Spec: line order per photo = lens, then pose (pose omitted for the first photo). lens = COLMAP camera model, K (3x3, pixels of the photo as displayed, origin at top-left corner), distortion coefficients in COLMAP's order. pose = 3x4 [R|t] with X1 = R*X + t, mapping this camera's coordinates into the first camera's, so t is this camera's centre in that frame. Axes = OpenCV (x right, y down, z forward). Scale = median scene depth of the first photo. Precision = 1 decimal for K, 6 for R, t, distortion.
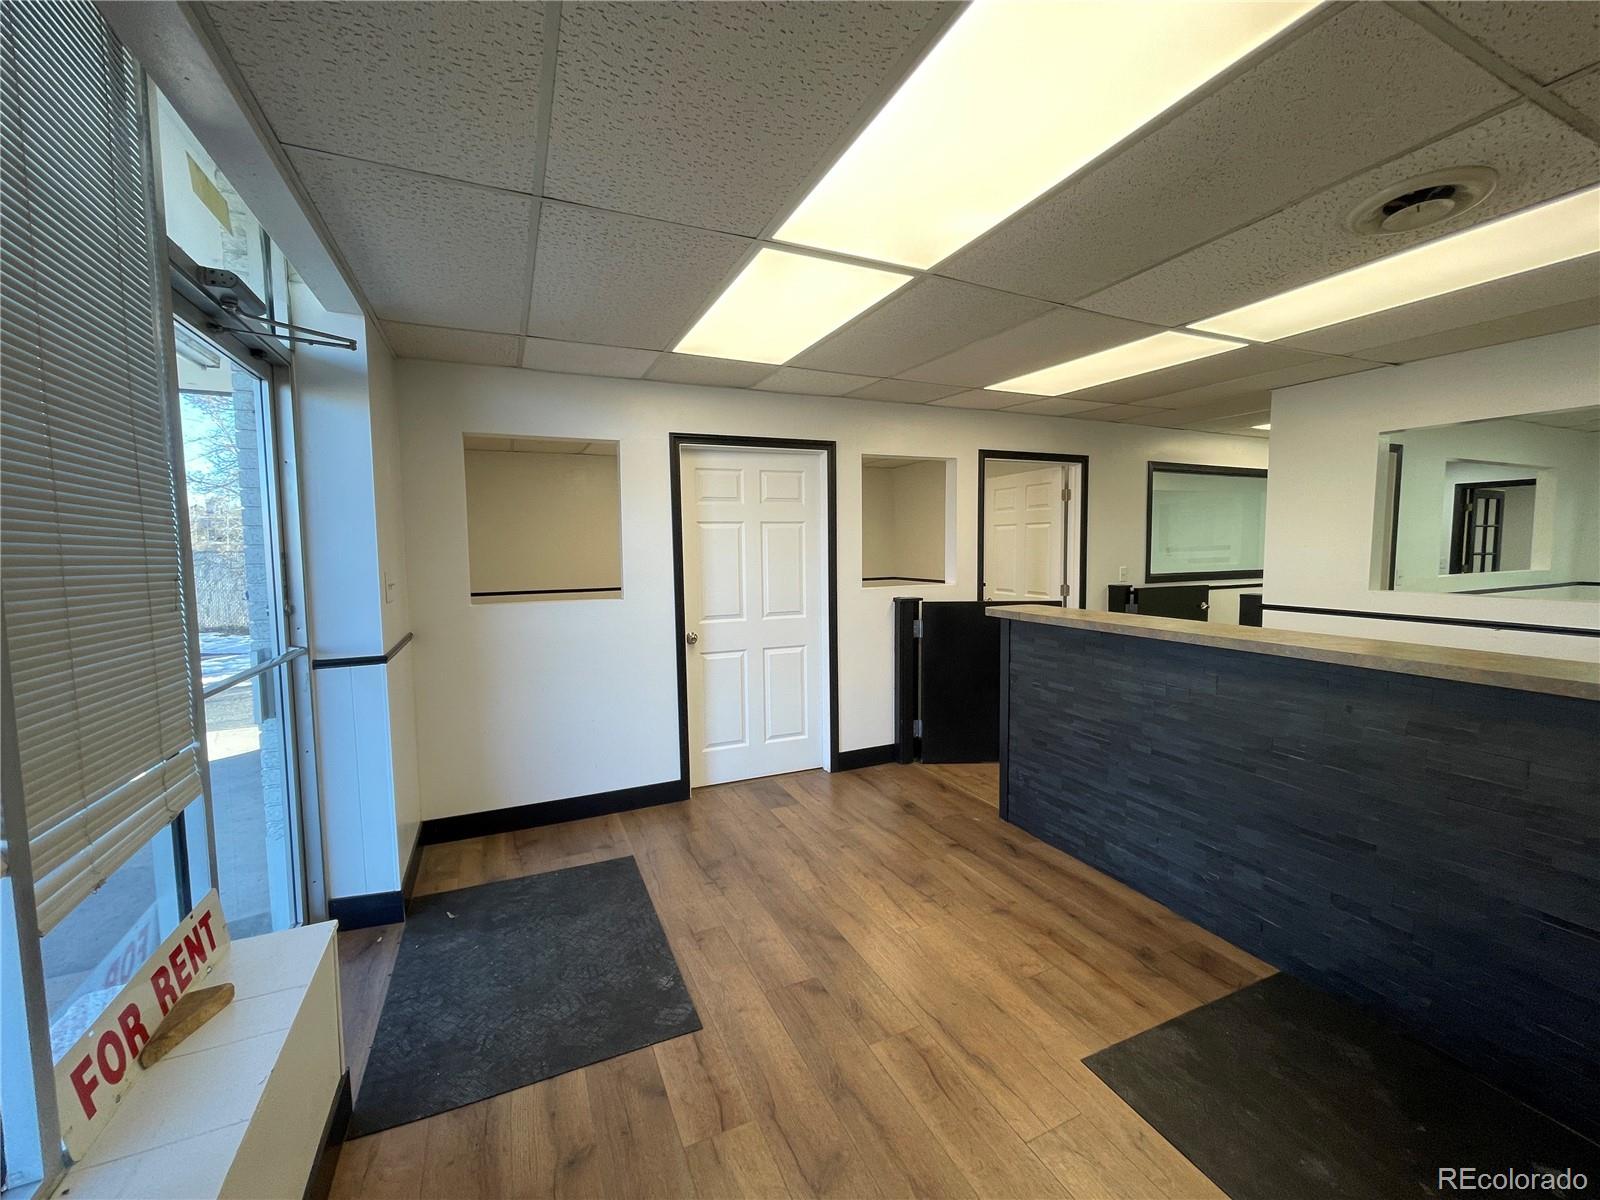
lens RADIAL K [[647.5, 0, 791.6], [0, 647.5, 595.4], [0, 0, 1]] dist [-0.000469, -0.000144]
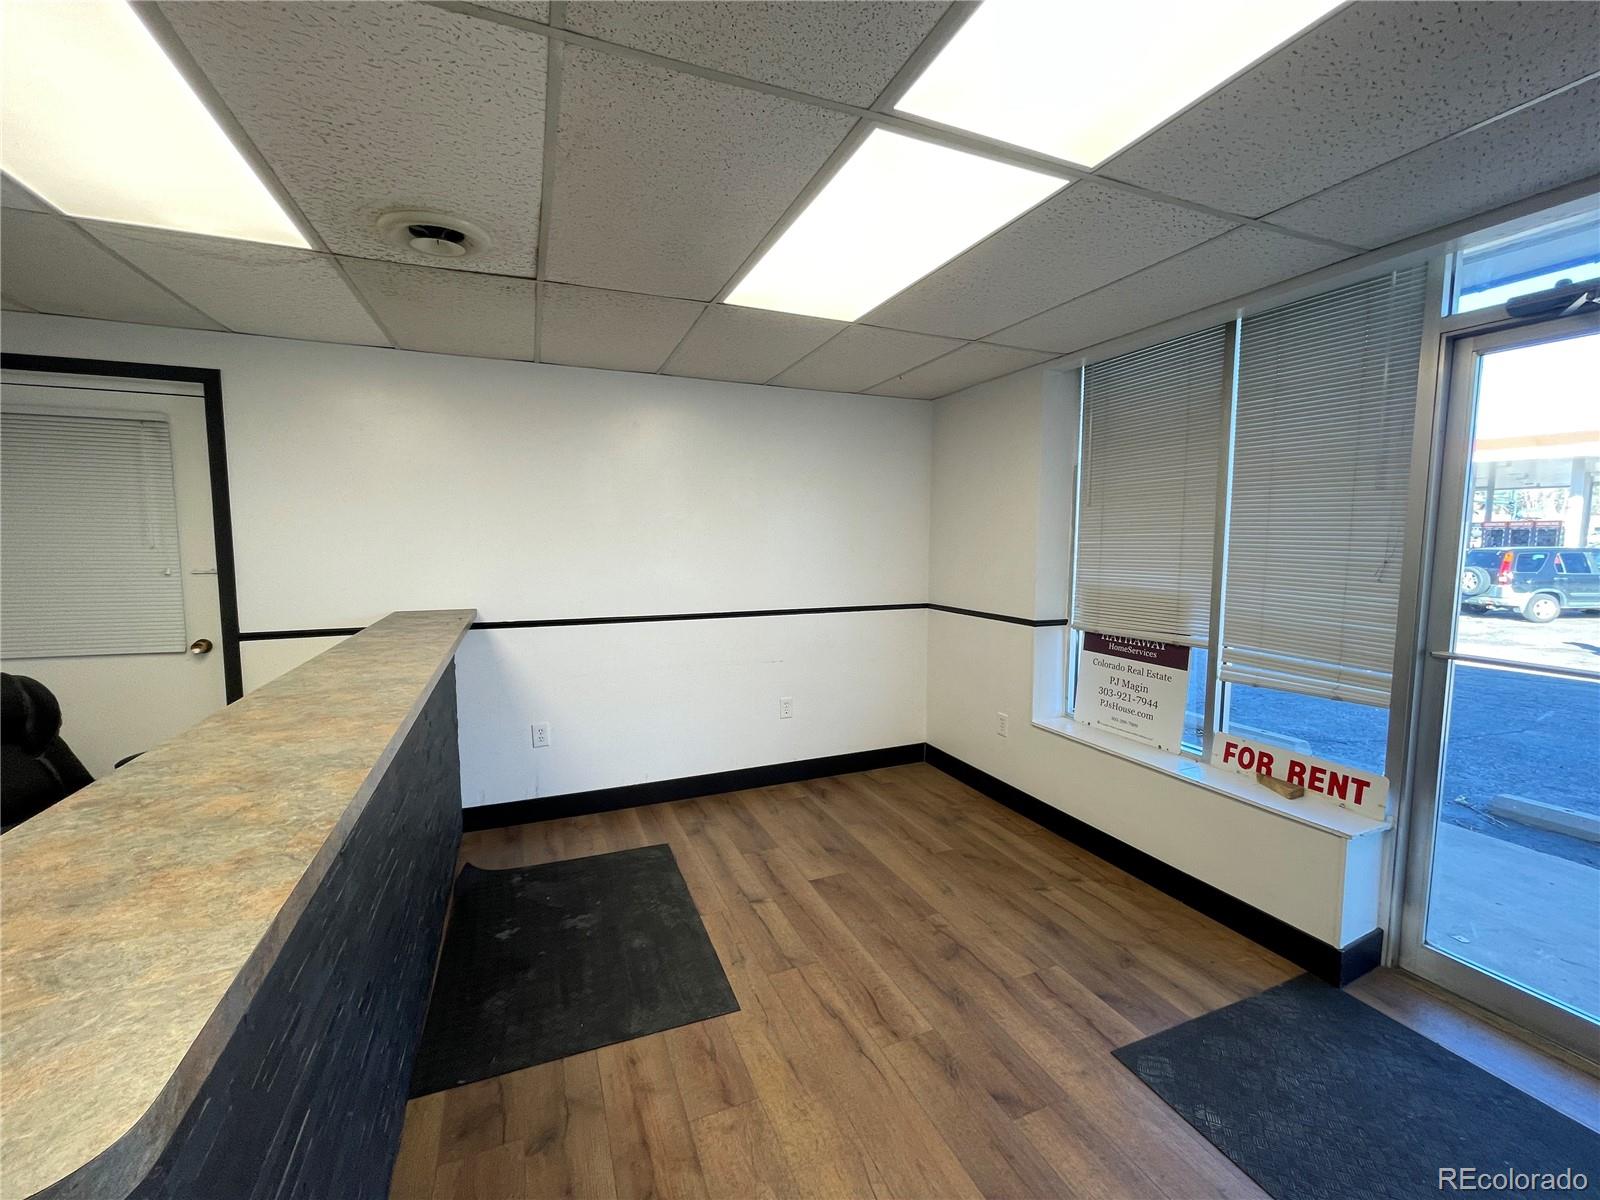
lens RADIAL K [[648.3, 0, 800.0], [0, 648.3, 600.0], [0, 0, 1]] dist [-0.000779, -0.000082]
pose [[-0.999776, 0.011387, 0.017831, 0.308580], [0.014192, 0.986017, 0.166042, -0.156920], [-0.015690, 0.166258, -0.985958, 1.926128]]
